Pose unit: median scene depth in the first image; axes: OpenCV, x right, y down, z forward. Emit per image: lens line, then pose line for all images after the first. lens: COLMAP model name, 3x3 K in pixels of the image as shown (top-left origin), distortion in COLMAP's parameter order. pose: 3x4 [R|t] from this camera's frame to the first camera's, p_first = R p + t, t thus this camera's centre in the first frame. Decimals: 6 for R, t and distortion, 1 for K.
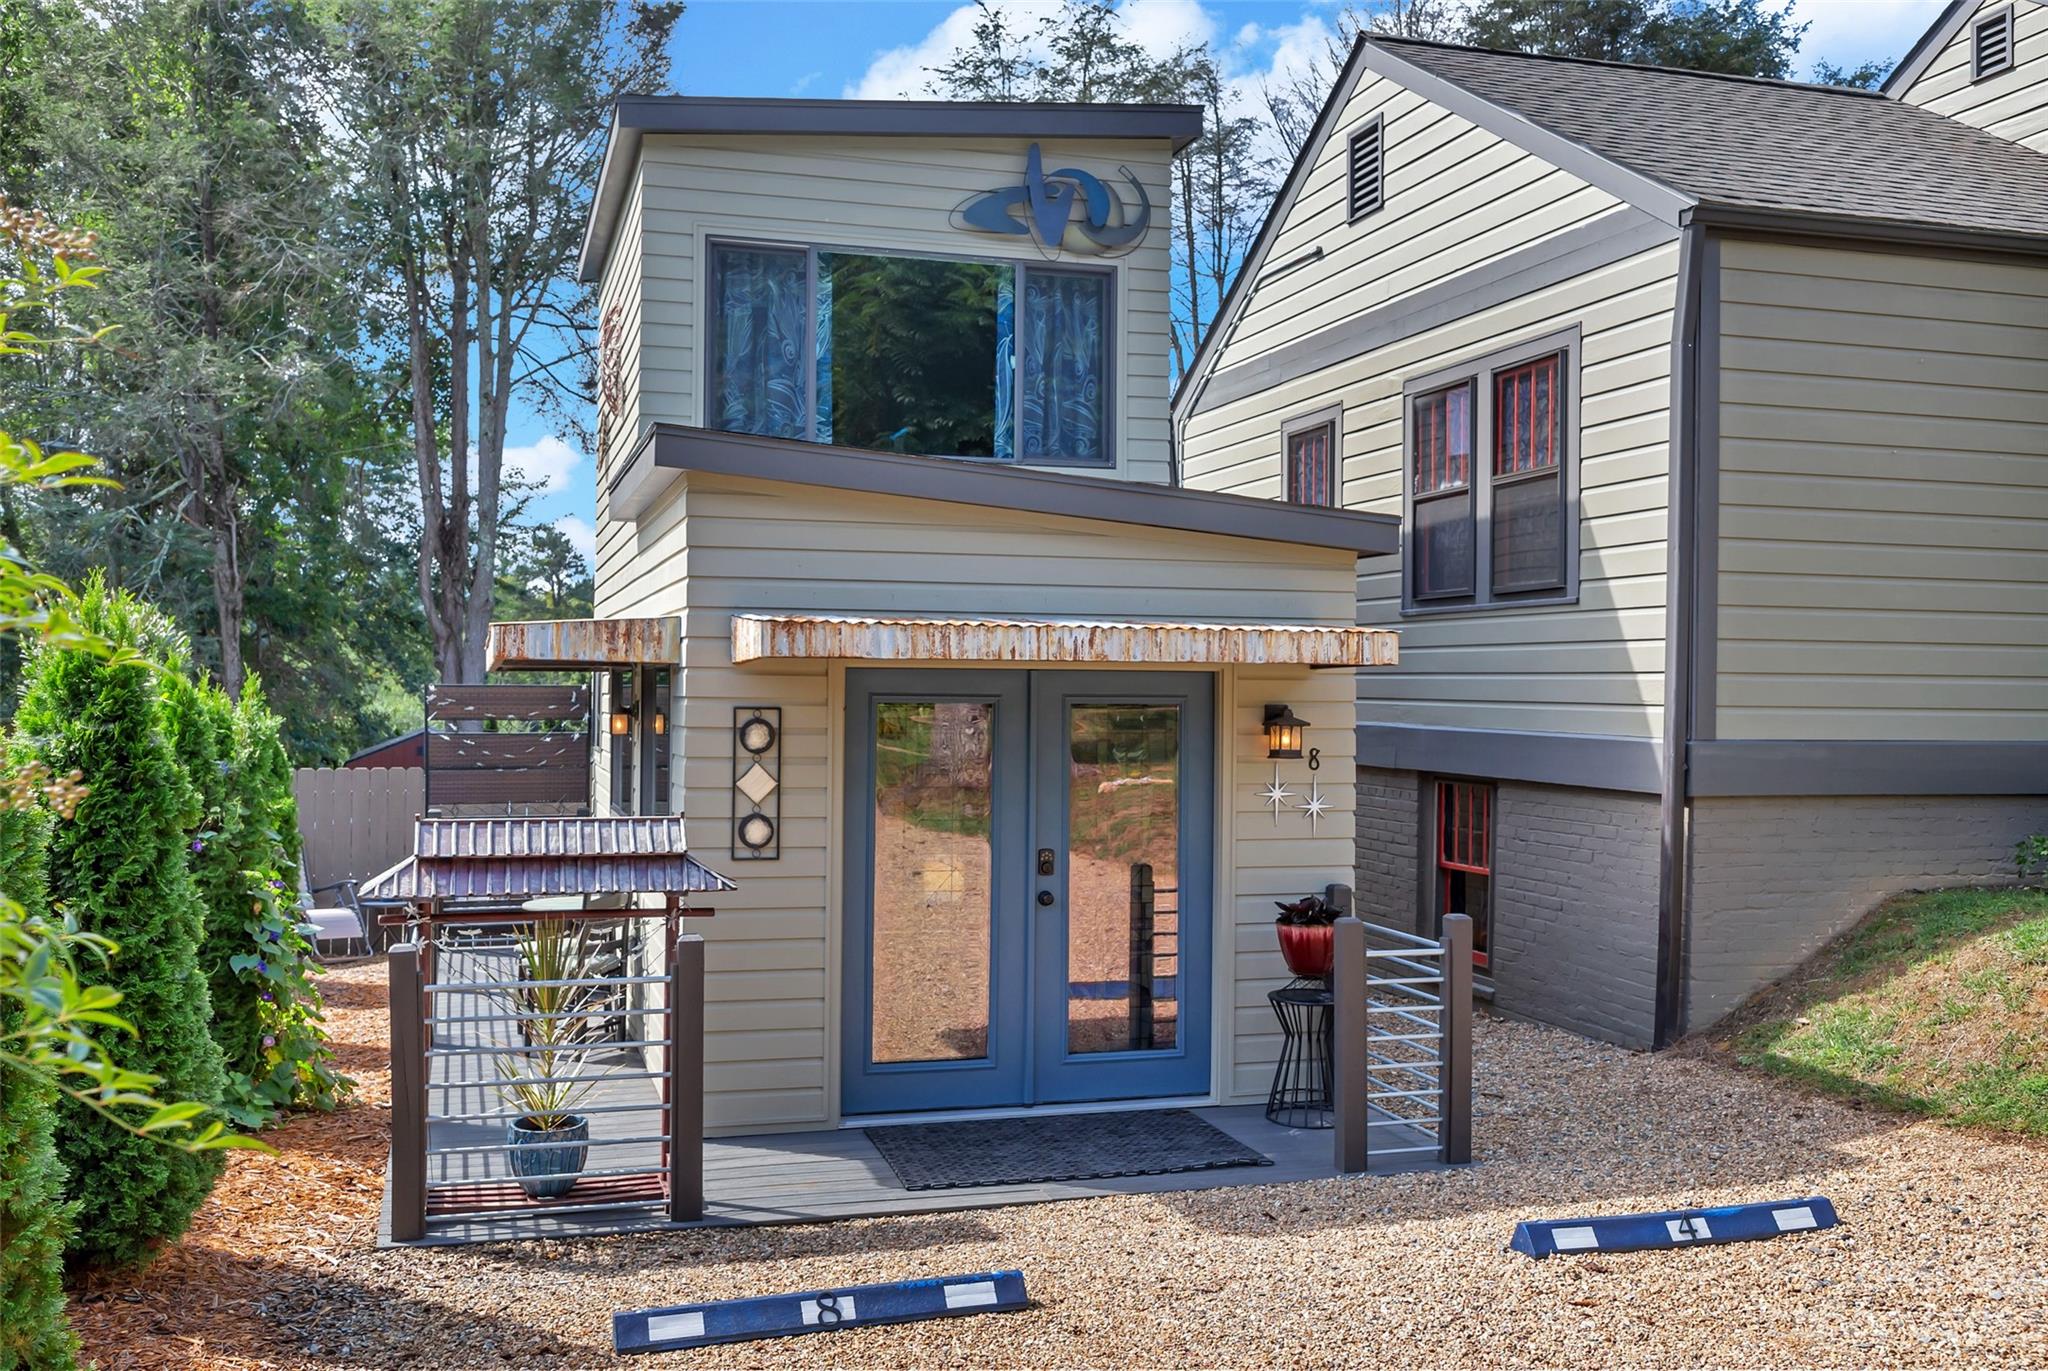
lens RADIAL K [[1802.0, 0, 1031.3], [0, 1802.0, 675.2], [0, 0, 1]] dist [-0.010609, -0.004712]
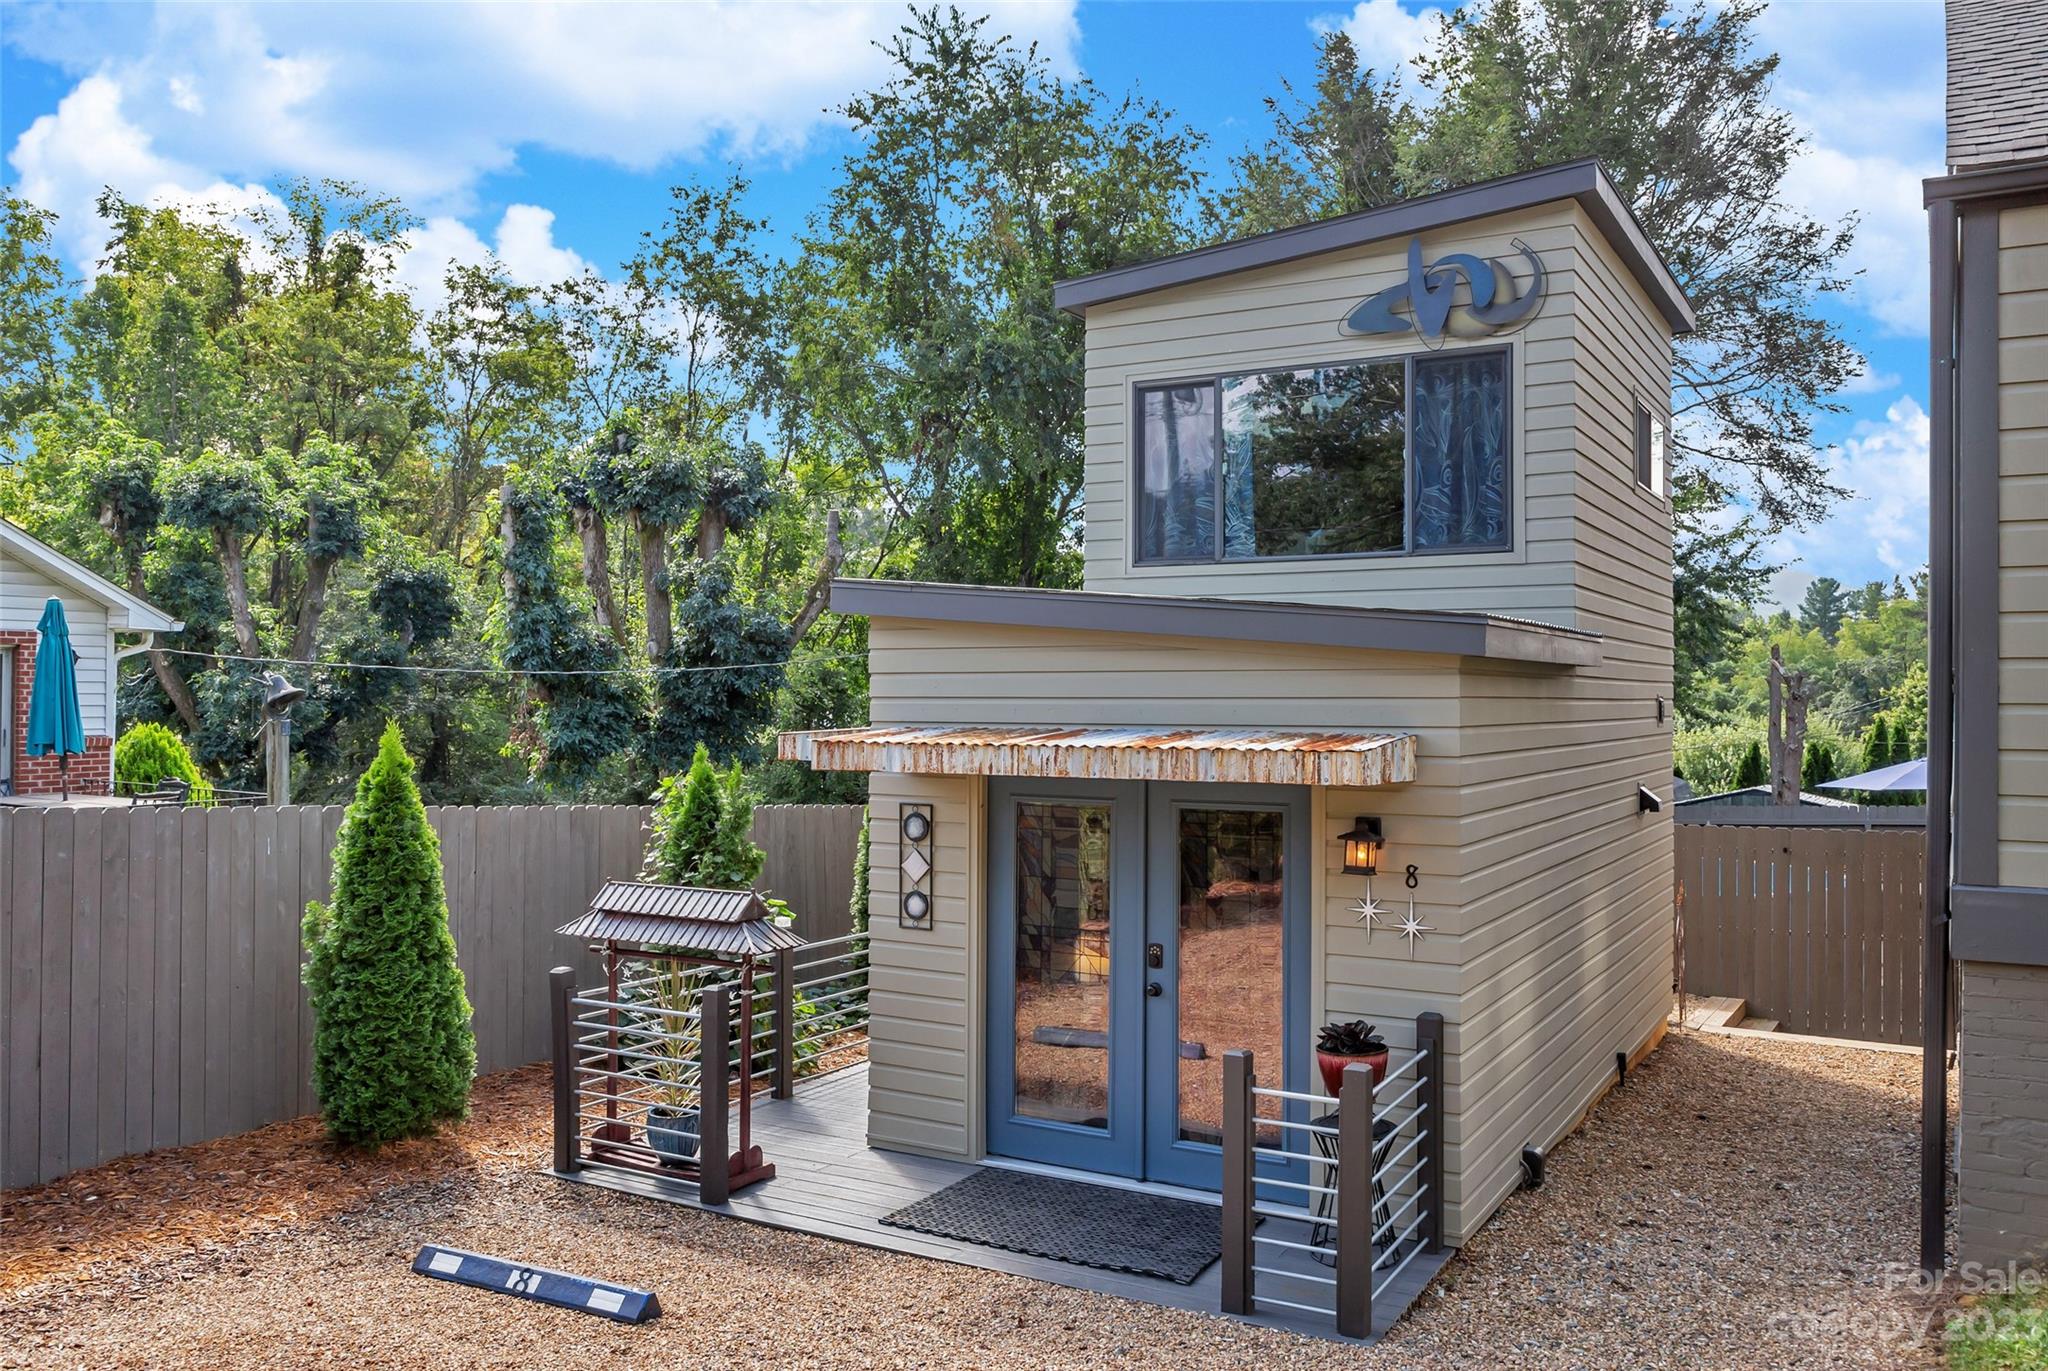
lens RADIAL K [[1594.8, 0, 1024.0], [0, 1594.8, 685.5], [0, 0, 1]] dist [-0.020601, 0.003905]
pose [[0.692294, -0.012218, -0.721512, 0.634681], [0.008439, 0.999925, -0.008834, -0.048671], [0.721566, 0.000027, 0.692345, 0.285915]]
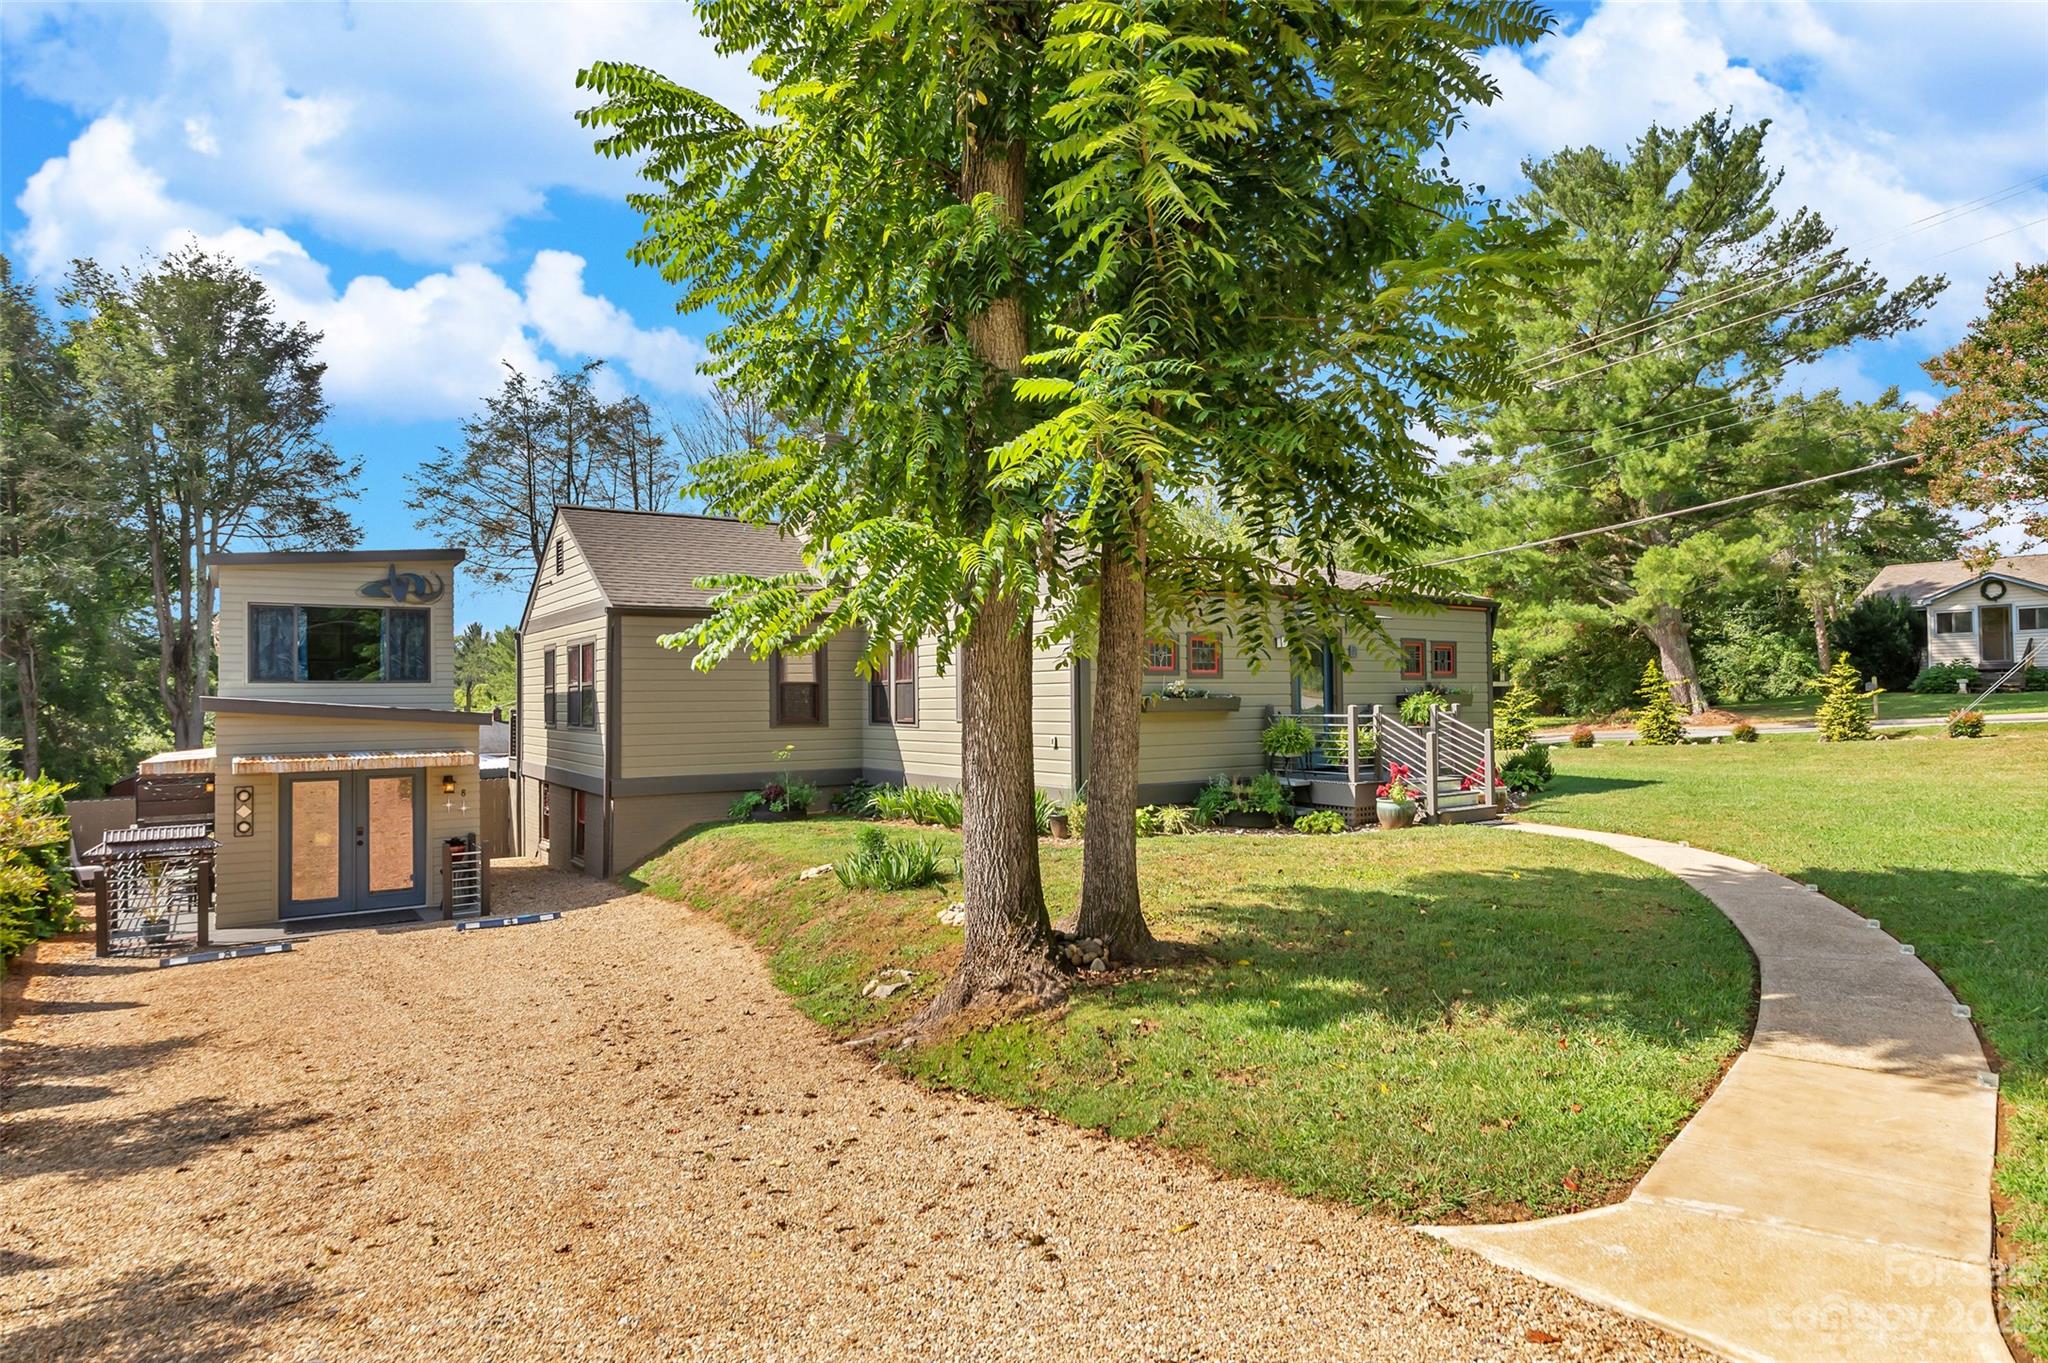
lens RADIAL K [[1104.8, 0, 1018.0], [0, 1104.8, 674.1], [0, 0, 1]] dist [-0.008006, -0.001695]
pose [[0.949359, -0.016893, 0.313738, 0.481304], [0.022984, 0.999612, -0.015724, -0.106519], [-0.313351, 0.022139, 0.949379, -1.116604]]
